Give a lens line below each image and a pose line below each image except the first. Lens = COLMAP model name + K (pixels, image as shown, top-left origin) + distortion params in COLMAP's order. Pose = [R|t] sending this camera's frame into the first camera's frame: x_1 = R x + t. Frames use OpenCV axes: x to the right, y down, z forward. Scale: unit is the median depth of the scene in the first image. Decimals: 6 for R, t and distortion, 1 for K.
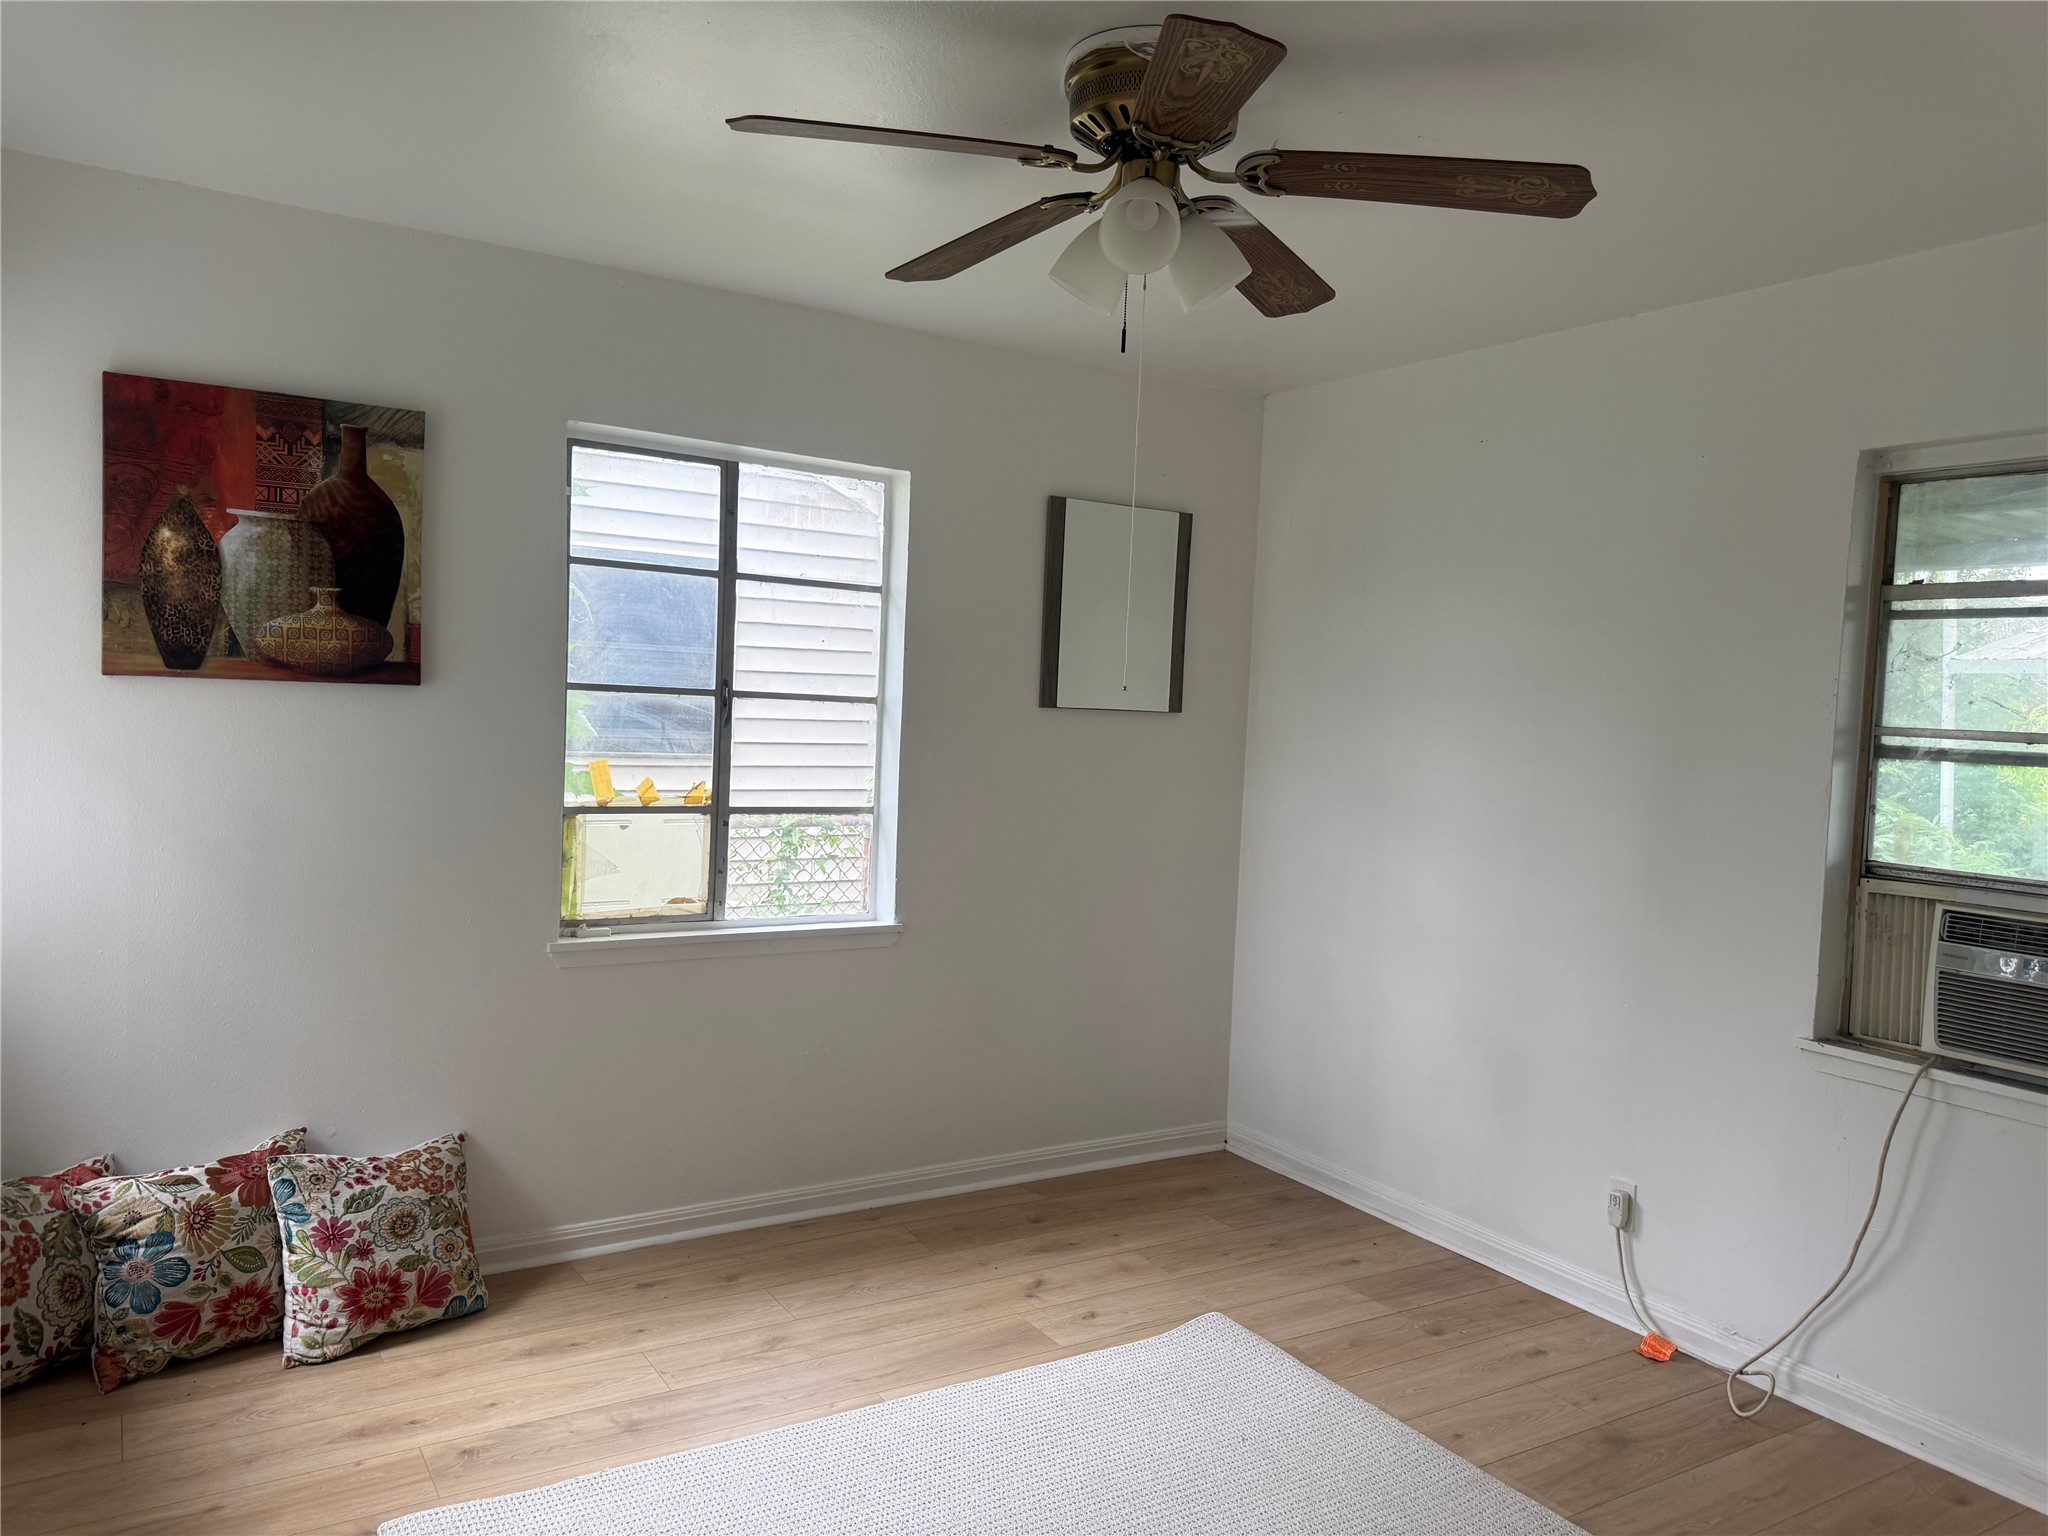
lens RADIAL K [[1448.0, 0, 1027.1], [0, 1448.0, 789.0], [0, 0, 1]] dist [-0.012256, -0.004429]
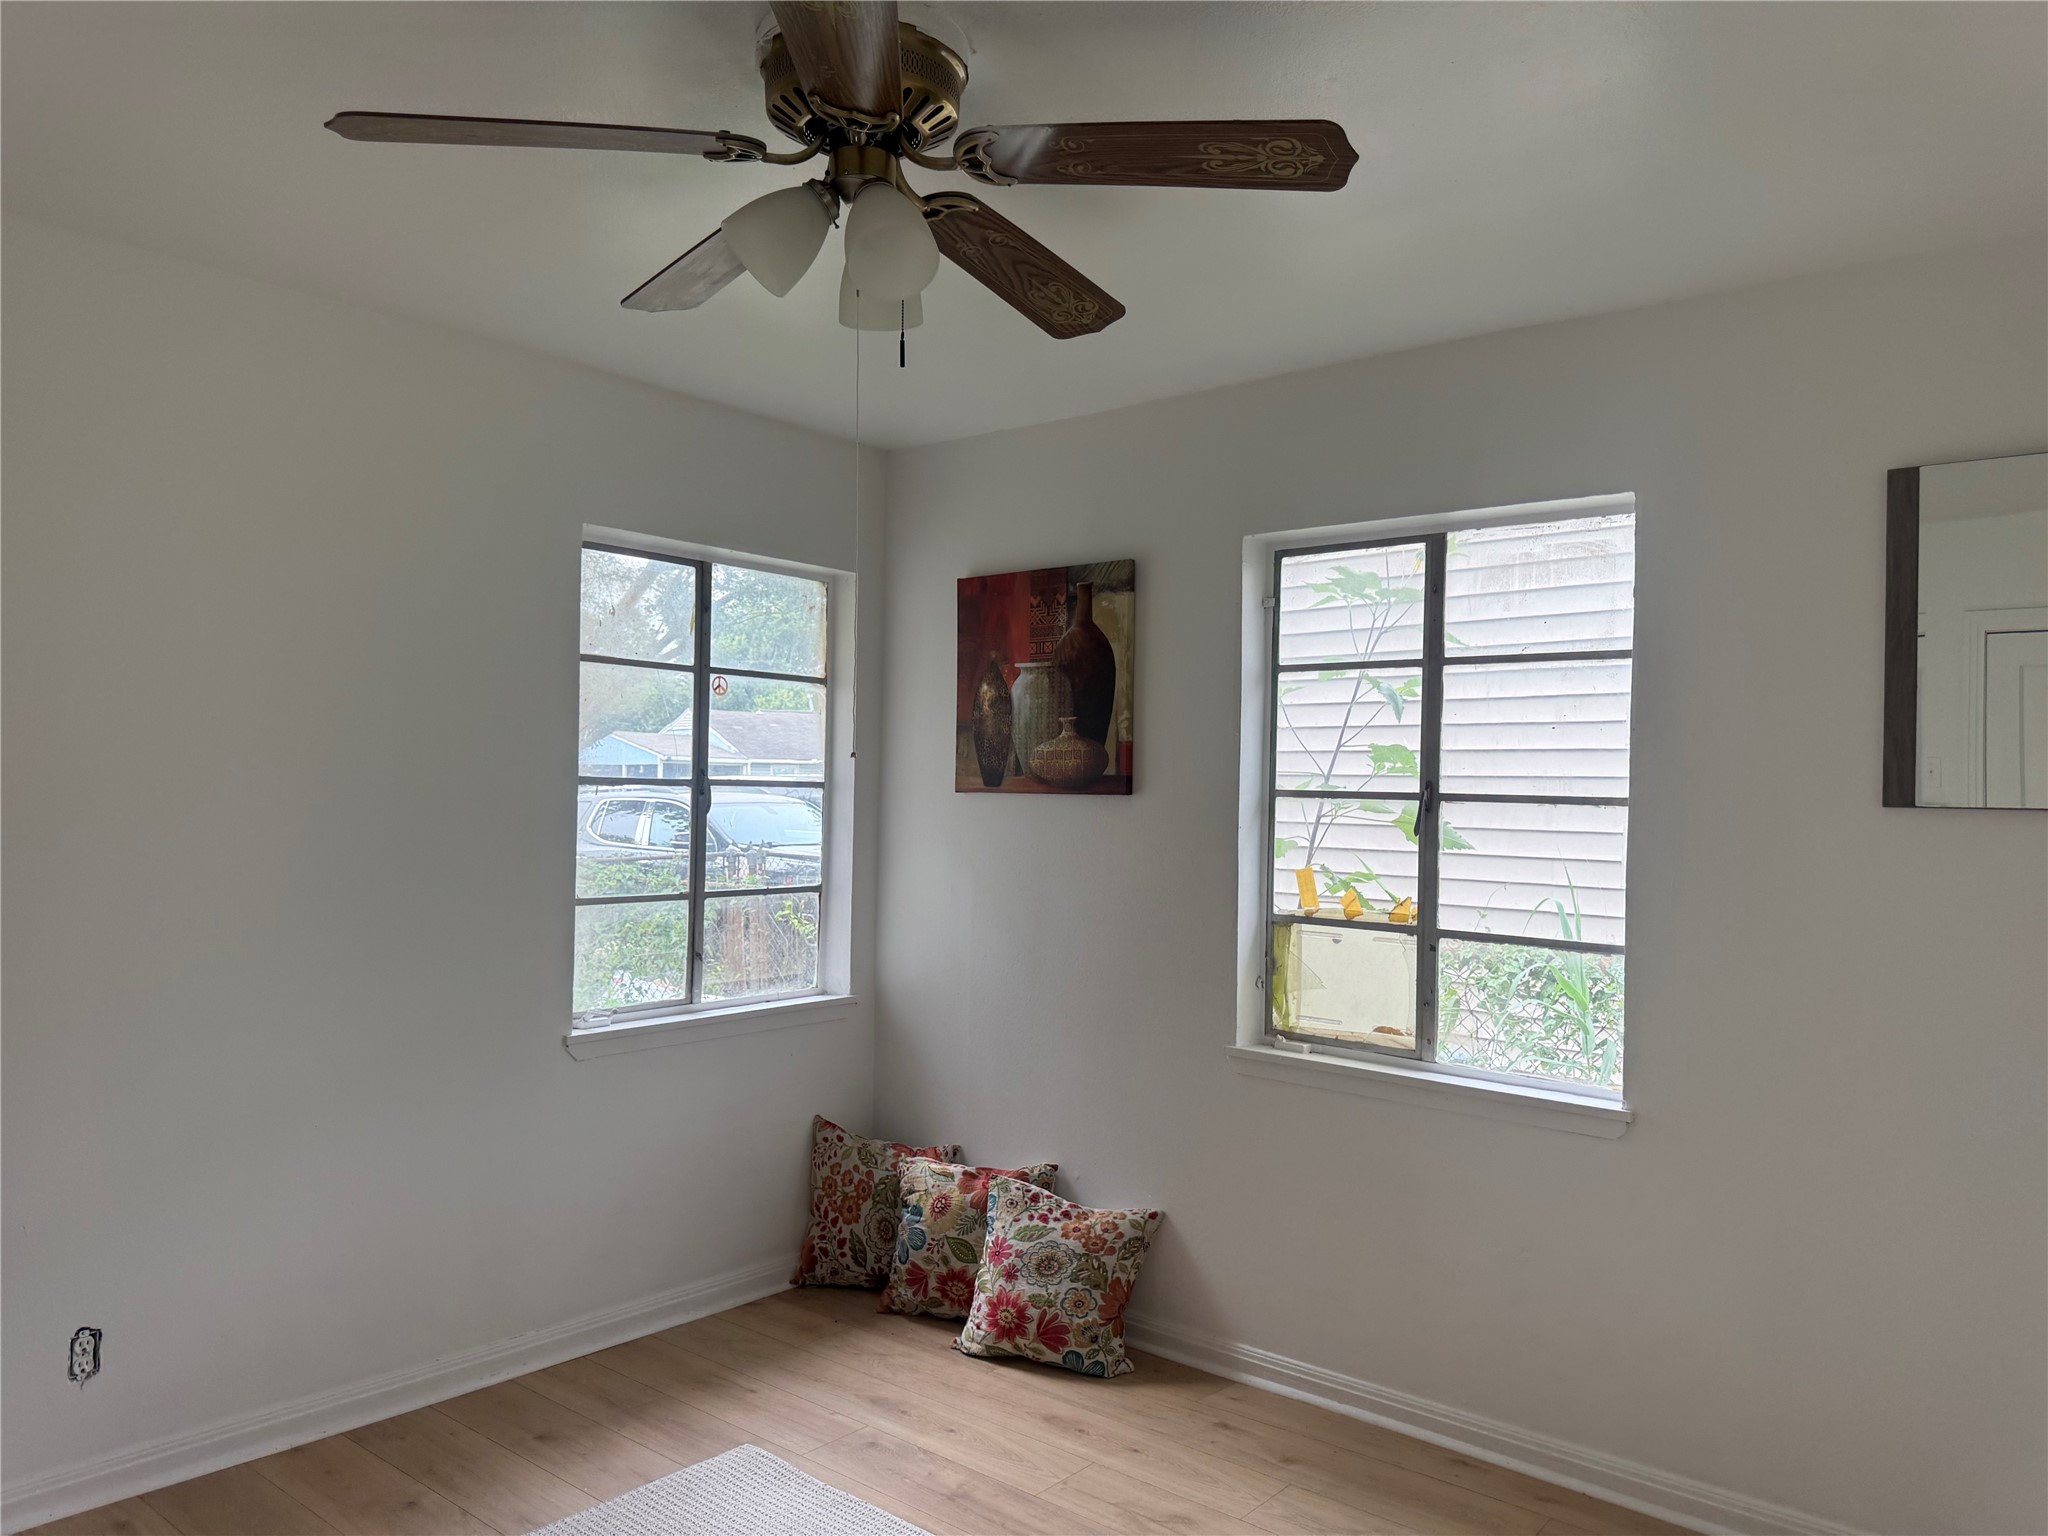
lens RADIAL K [[1403.1, 0, 1026.1], [0, 1403.1, 785.6], [0, 0, 1]] dist [0.090551, -0.174128]
pose [[0.310925, -0.045710, -0.949335, 0.633043], [-0.070722, 0.994961, -0.071070, 0.005801], [0.947799, 0.089237, 0.306126, 0.604709]]
